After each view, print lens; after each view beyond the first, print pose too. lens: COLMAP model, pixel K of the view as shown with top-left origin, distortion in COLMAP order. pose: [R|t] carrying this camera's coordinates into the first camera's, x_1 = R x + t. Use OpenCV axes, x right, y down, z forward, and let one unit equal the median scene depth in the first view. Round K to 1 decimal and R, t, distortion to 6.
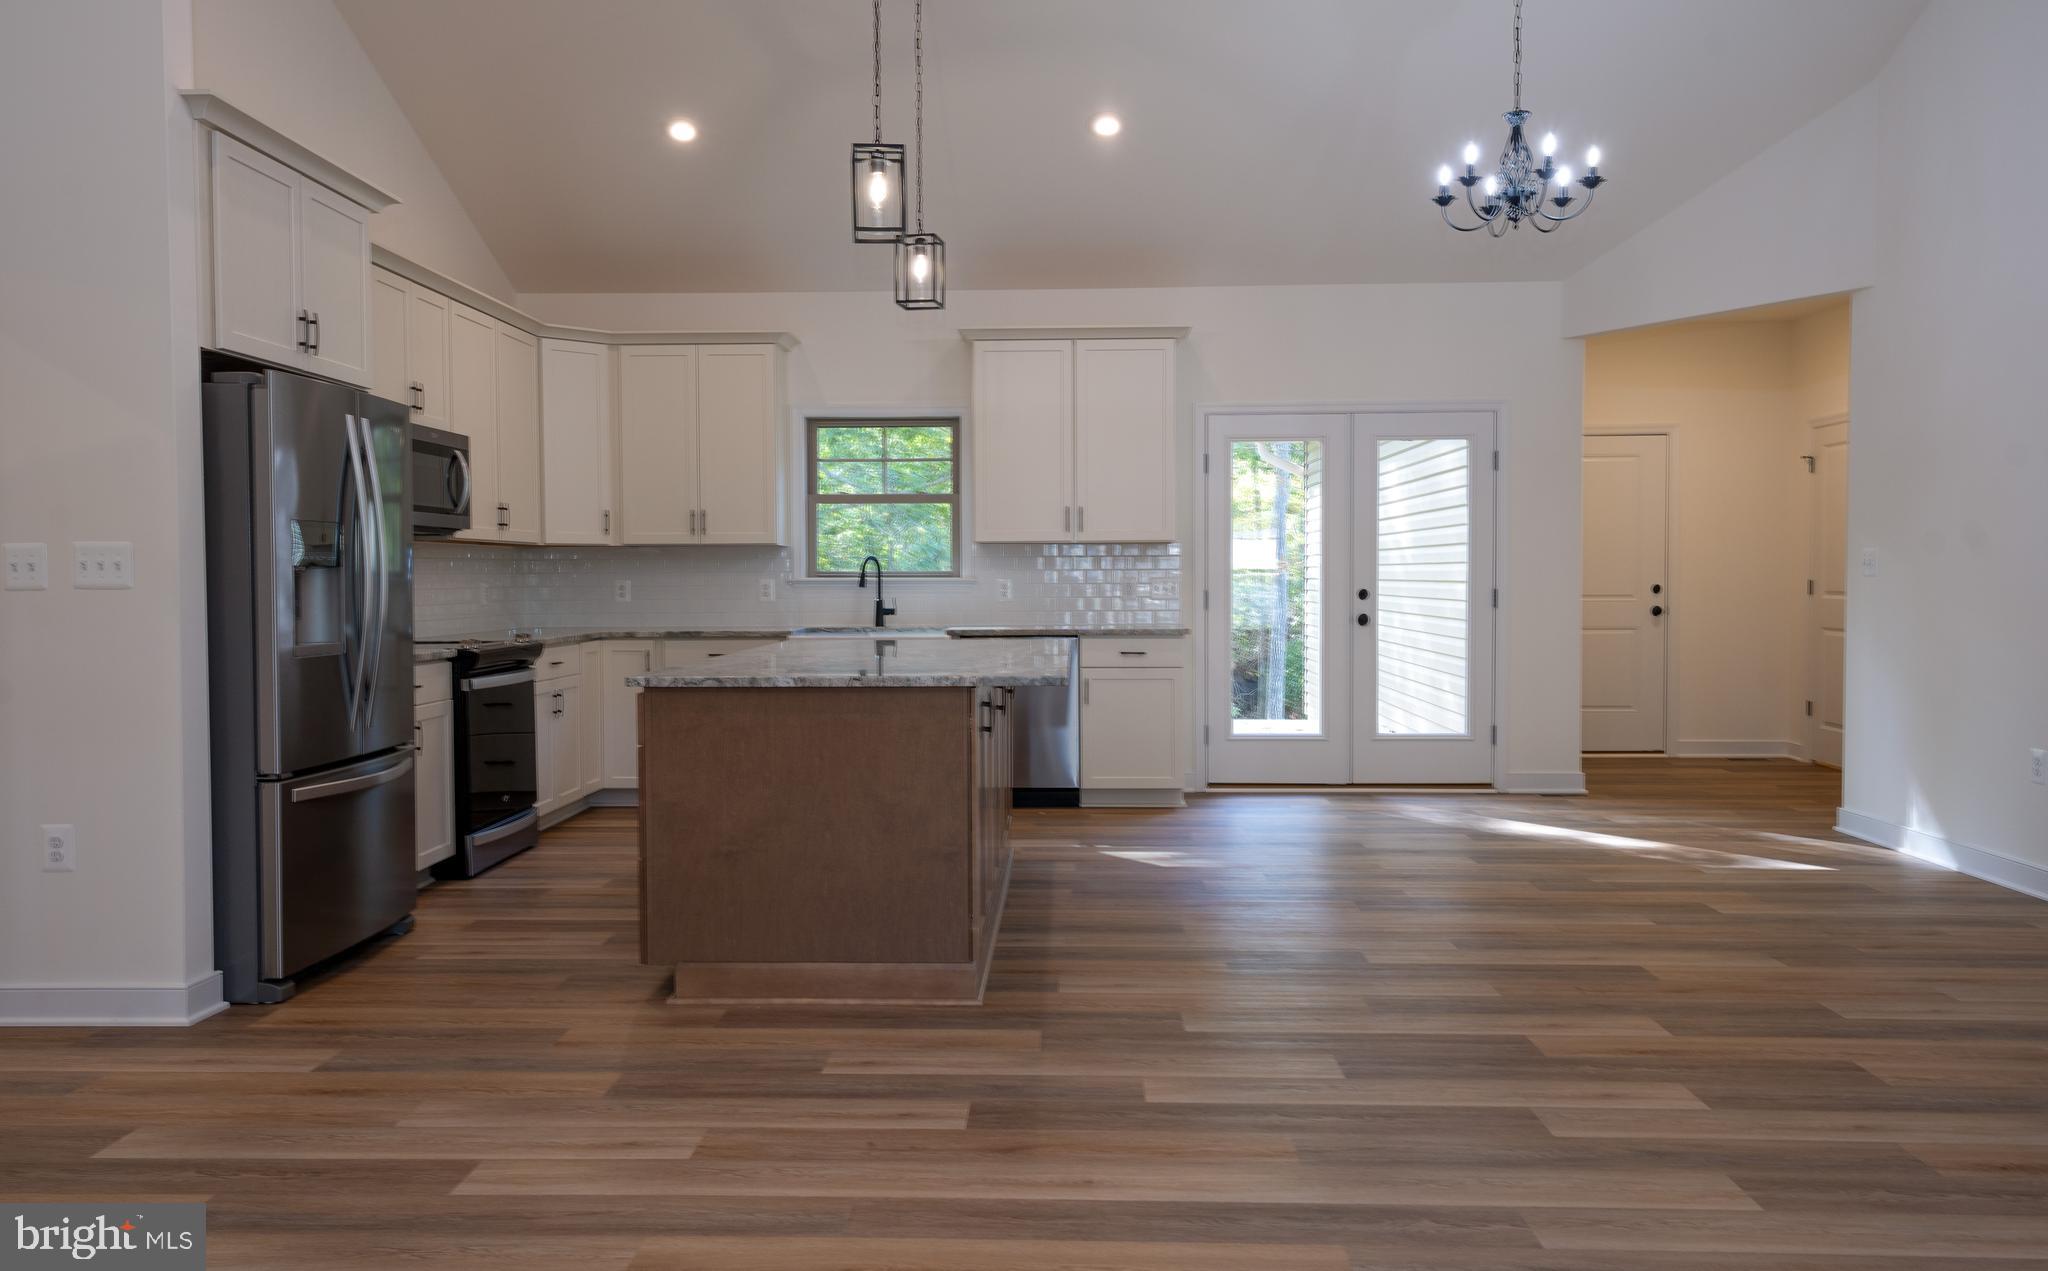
lens RADIAL K [[1516.8, 0, 1018.2], [0, 1516.8, 622.6], [0, 0, 1]] dist [0.031595, -0.005119]
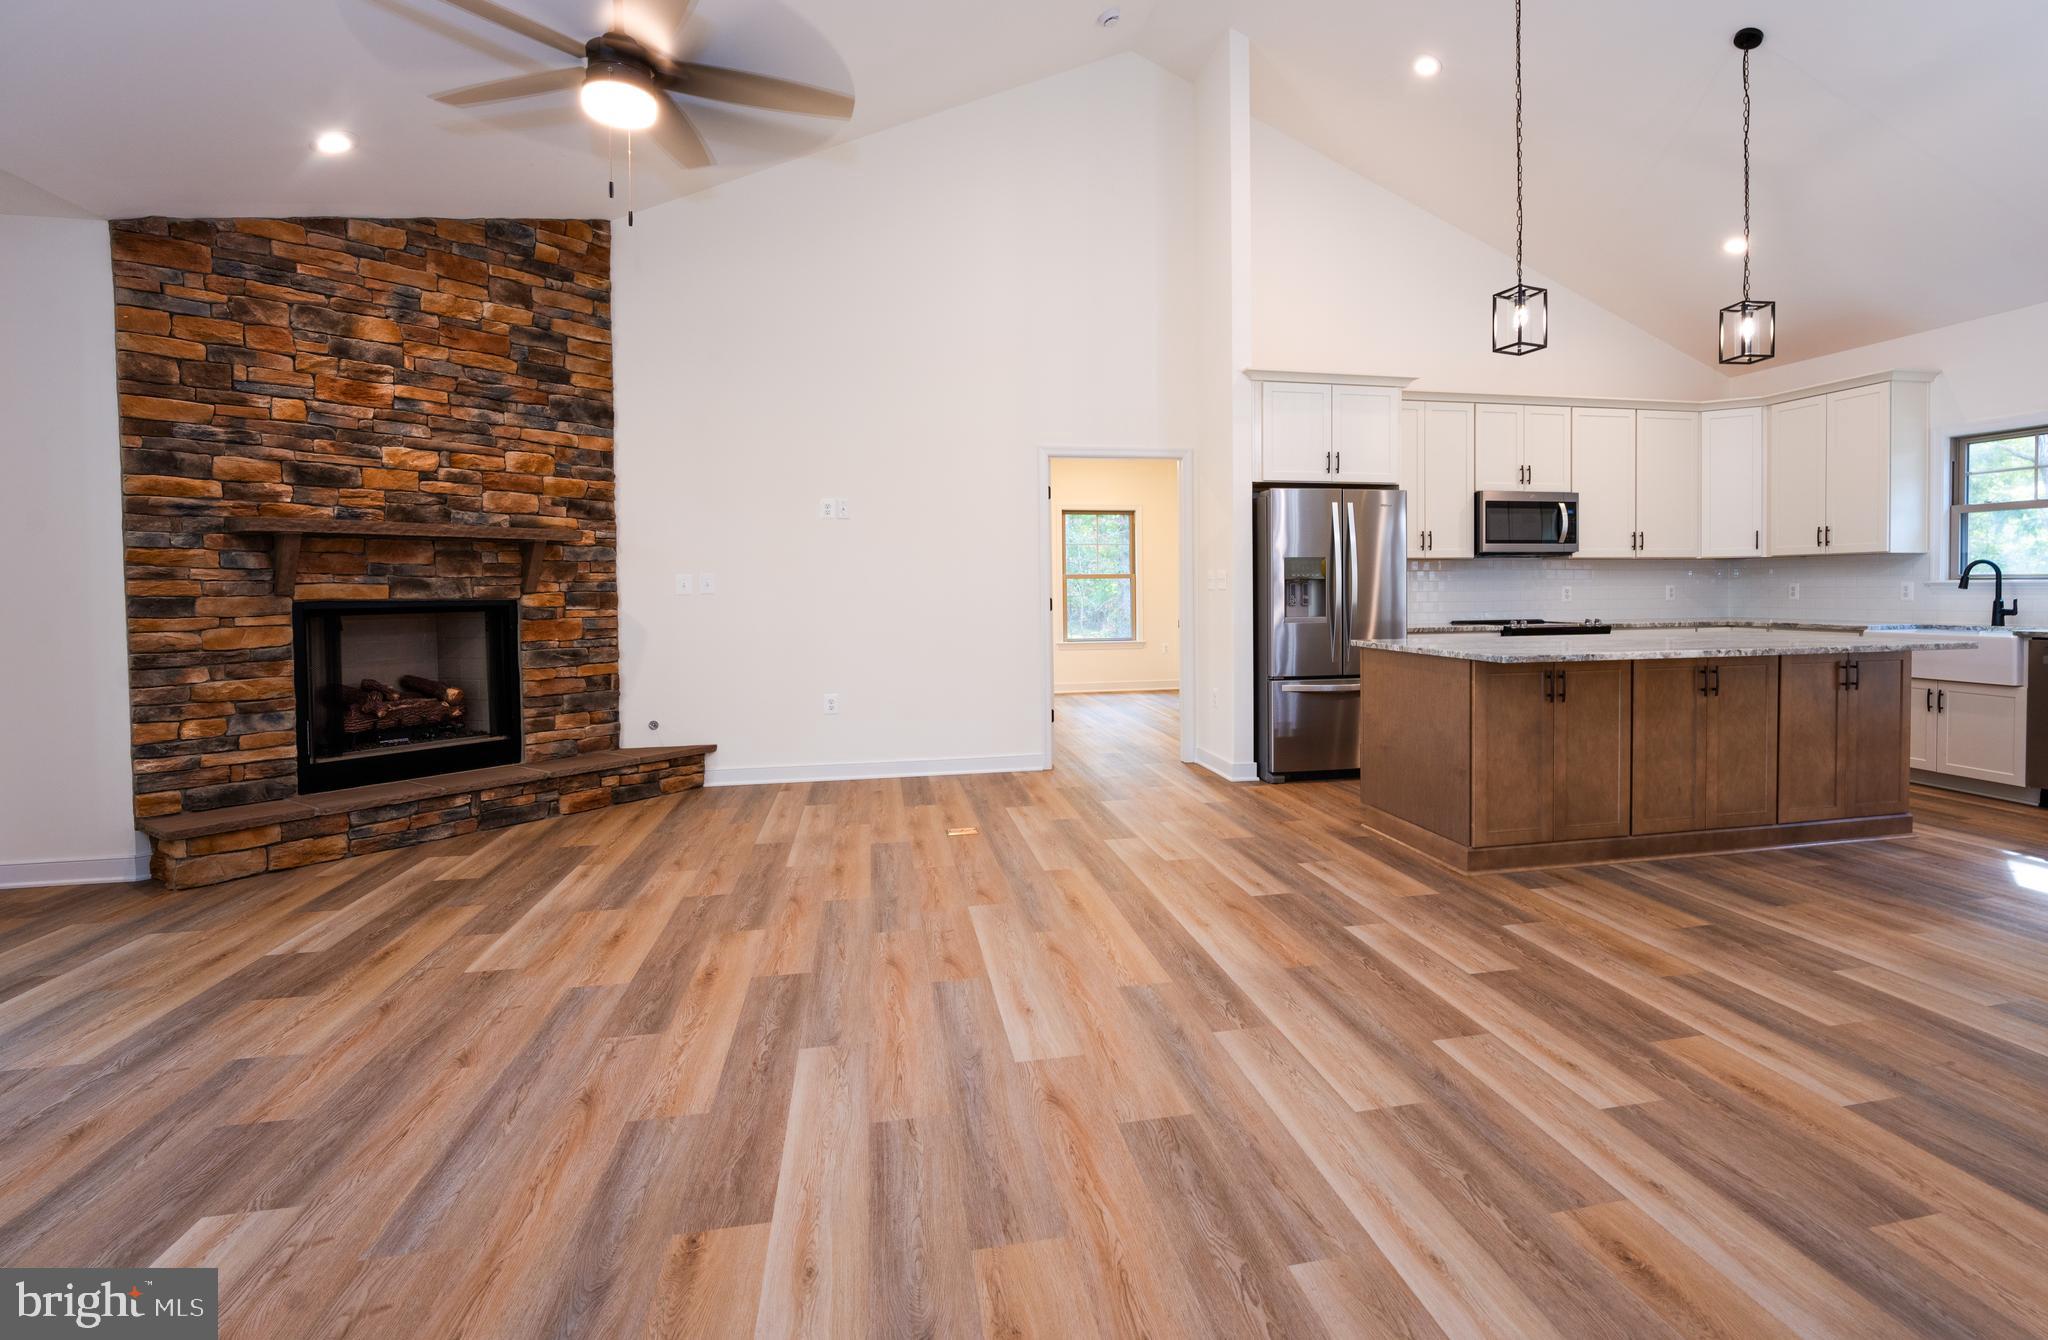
lens RADIAL K [[982.2, 0, 1080.2], [0, 982.2, 629.7], [0, 0, 1]] dist [-0.017319, 0.002414]
pose [[0.247381, 0.042201, -0.967999, 0.435005], [-0.021913, 0.999039, 0.037954, -0.006894], [0.968670, 0.011823, 0.248068, 0.224552]]
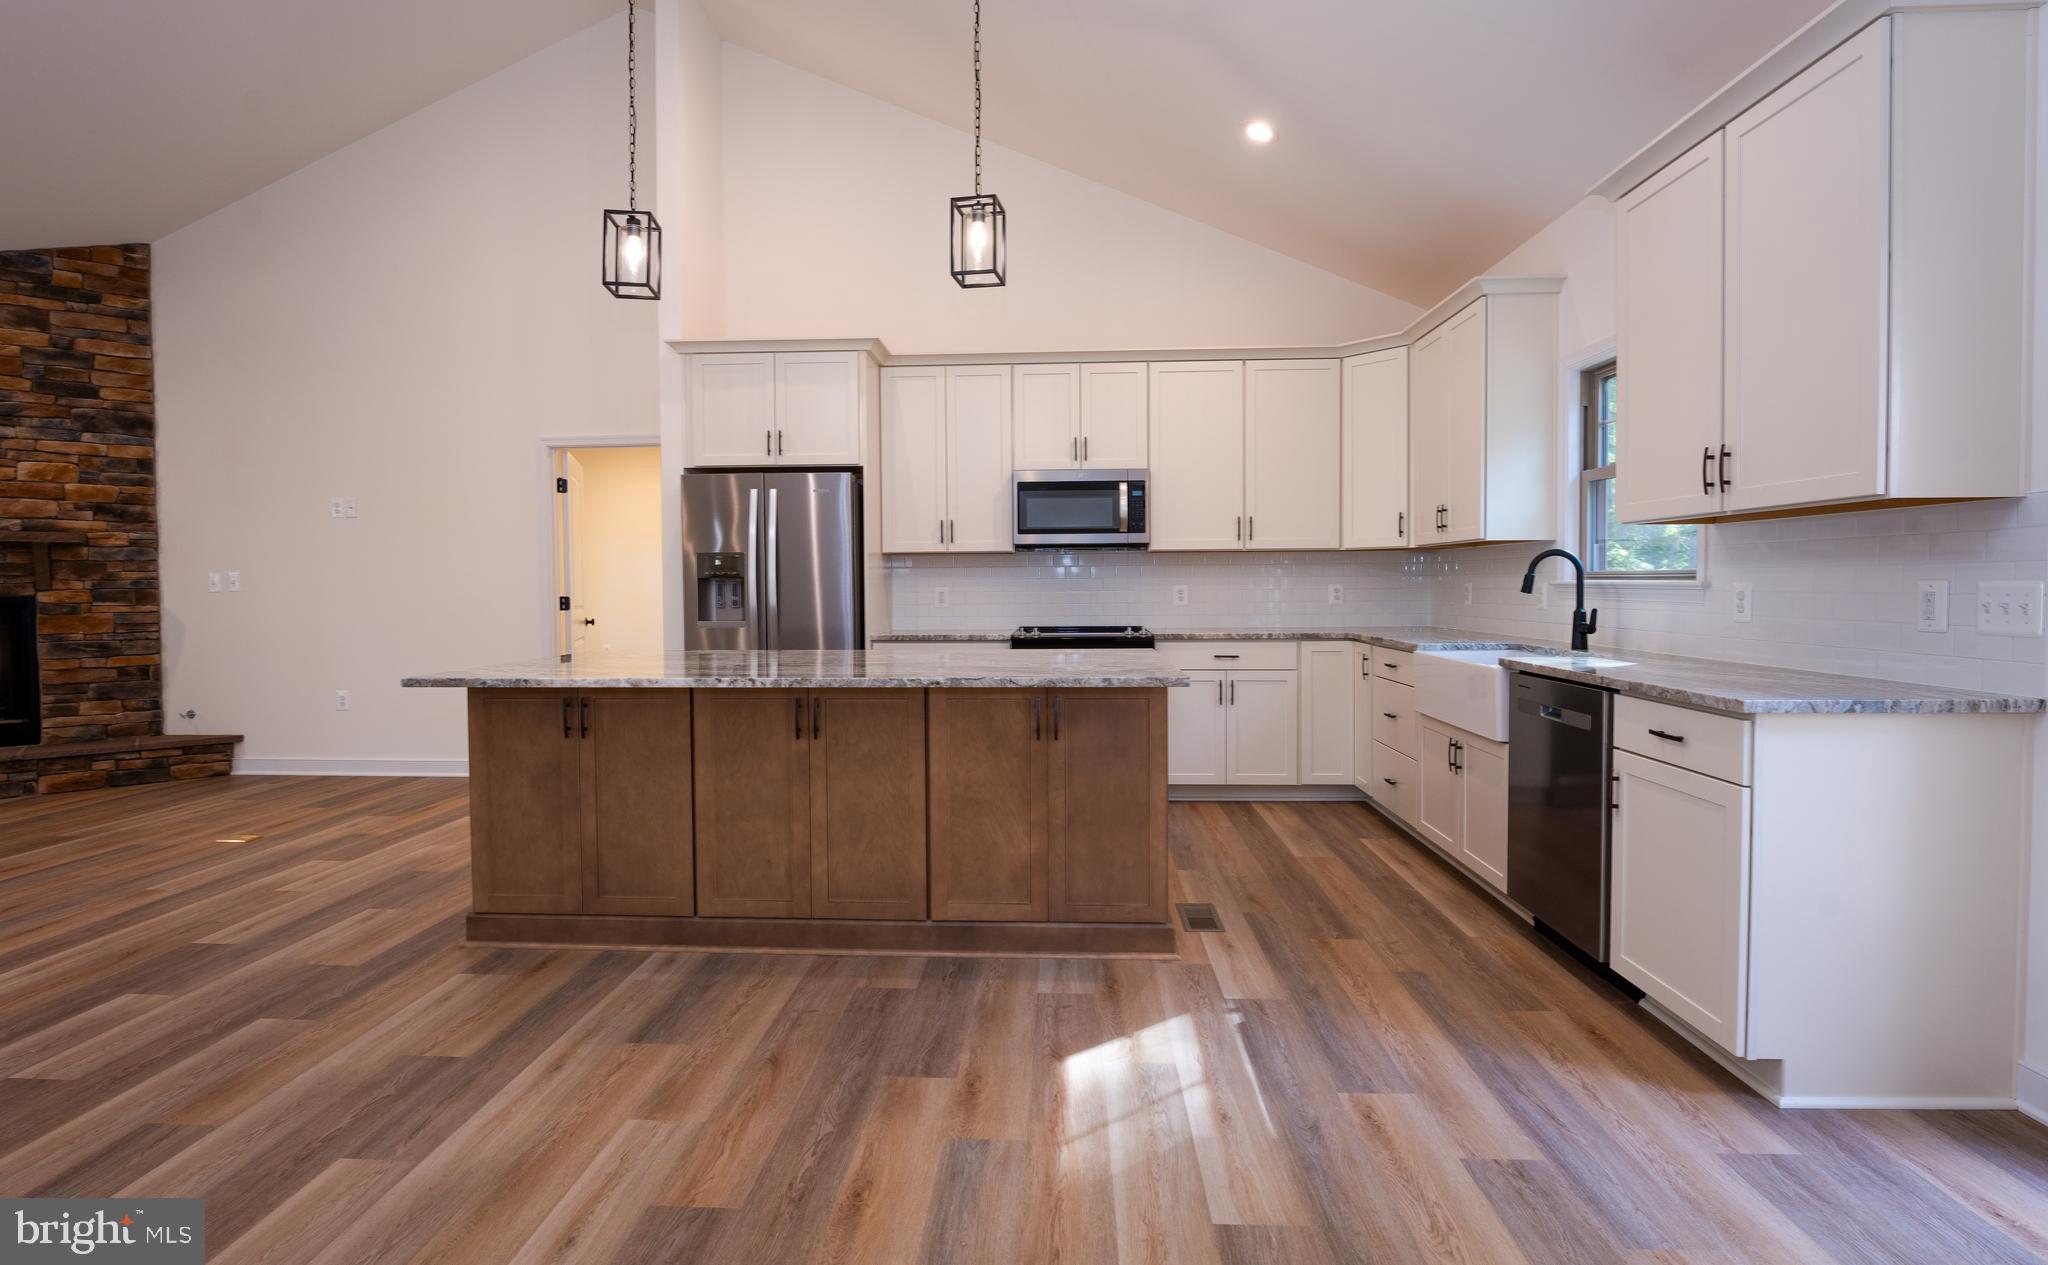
lens RADIAL K [[976.8, 0, 998.7], [0, 976.8, 613.5], [0, 0, 1]] dist [-0.006743, 0.000764]
pose [[-0.034319, 0.035047, -0.998796, 0.394873], [-0.024306, 0.999060, 0.035892, -0.025444], [0.999115, 0.025509, -0.033435, 0.798475]]
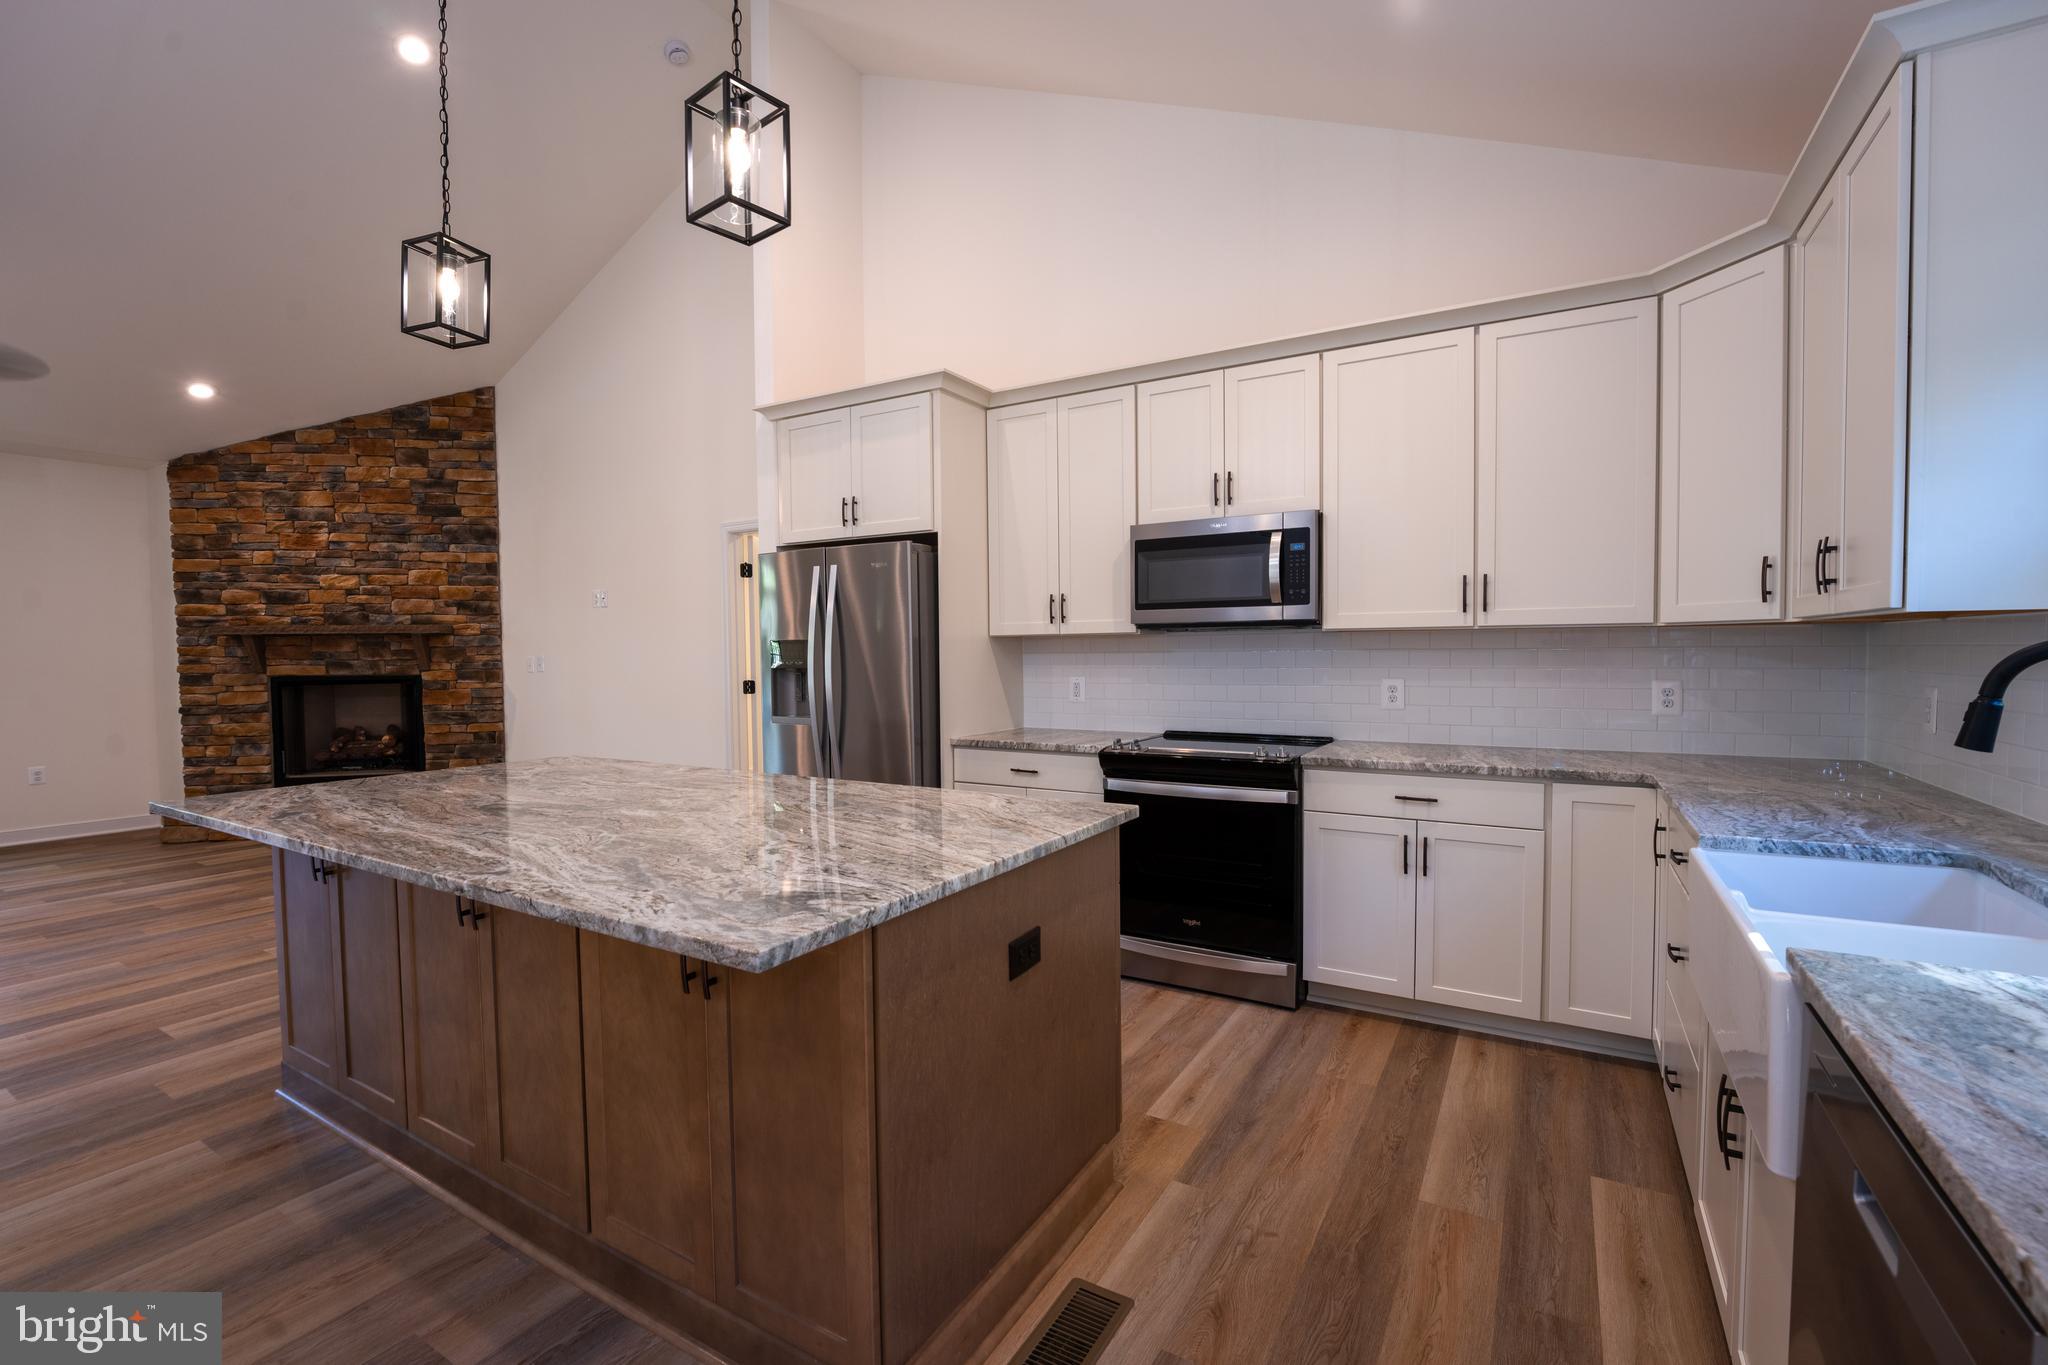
lens RADIAL K [[888.5, 0, 1011.3], [0, 888.5, 686.3], [0, 0, 1]] dist [-0.016038, 0.001445]
pose [[-0.488452, 0.043770, -0.871492, 0.137405], [-0.016087, 0.998120, 0.059146, -0.044195], [0.872443, 0.042909, -0.486829, 0.965288]]
